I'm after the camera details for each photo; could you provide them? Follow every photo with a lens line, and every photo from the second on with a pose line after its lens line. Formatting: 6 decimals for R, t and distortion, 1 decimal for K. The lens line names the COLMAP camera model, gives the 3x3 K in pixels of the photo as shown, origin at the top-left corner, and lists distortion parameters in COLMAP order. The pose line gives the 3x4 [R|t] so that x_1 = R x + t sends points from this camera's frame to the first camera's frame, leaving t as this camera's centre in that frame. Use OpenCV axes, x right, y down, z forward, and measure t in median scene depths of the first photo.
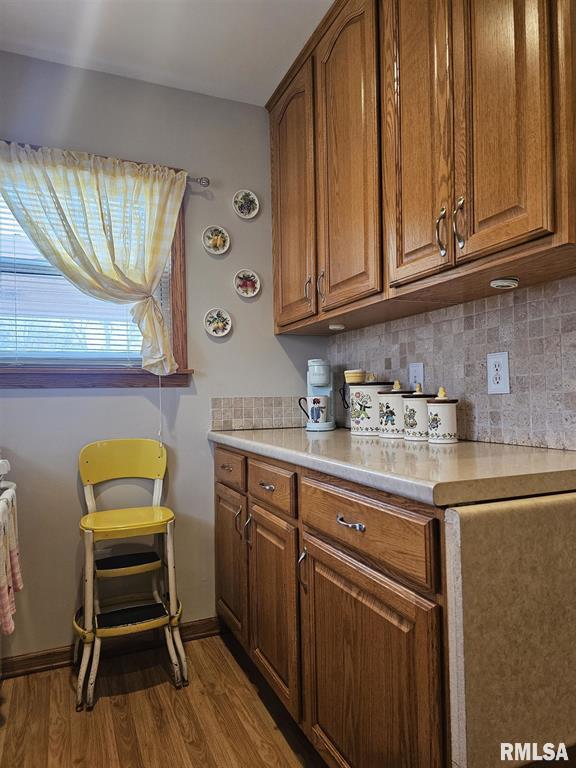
lens RADIAL K [[518.6, 0, 288.4], [0, 518.6, 388.5], [0, 0, 1]] dist [0.002176, -0.007106]
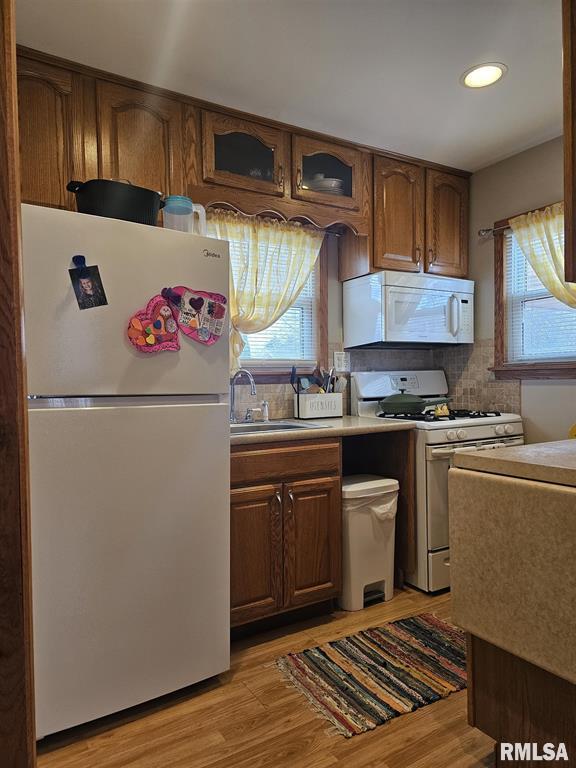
lens RADIAL K [[518.6, 0, 289.0], [0, 518.6, 385.3], [0, 0, 1]] dist [0.002176, -0.007106]
pose [[0.142192, 0.027028, -0.989470, 1.835118], [0.035485, 0.998845, 0.032383, -0.114262], [0.989203, -0.039716, 0.141068, 0.202912]]
